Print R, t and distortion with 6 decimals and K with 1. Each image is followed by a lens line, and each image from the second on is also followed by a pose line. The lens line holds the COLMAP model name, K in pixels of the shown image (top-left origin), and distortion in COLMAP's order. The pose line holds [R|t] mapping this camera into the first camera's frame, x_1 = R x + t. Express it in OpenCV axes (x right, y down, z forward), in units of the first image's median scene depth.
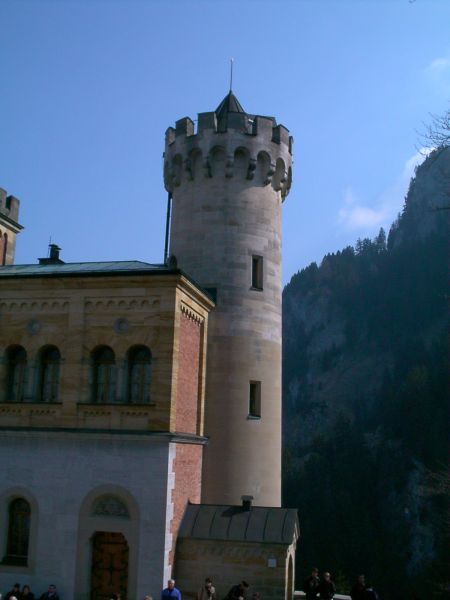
lens RADIAL K [[730.6, 0, 225.0], [0, 730.6, 300.0], [0, 0, 1]] dist [-0.018382, -0.009412]
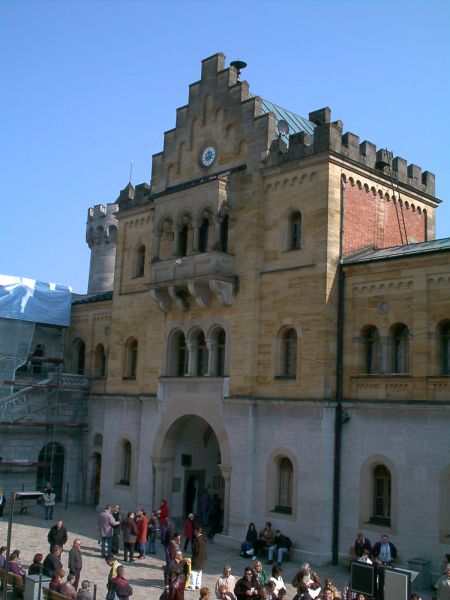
lens RADIAL K [[730.6, 0, 225.0], [0, 730.6, 300.0], [0, 0, 1]] dist [-0.018382, -0.009412]
pose [[0.840298, -0.072607, -0.537241, 0.122966], [0.091015, 0.995819, 0.007774, -0.002229], [0.534430, -0.055429, 0.843393, -0.028580]]
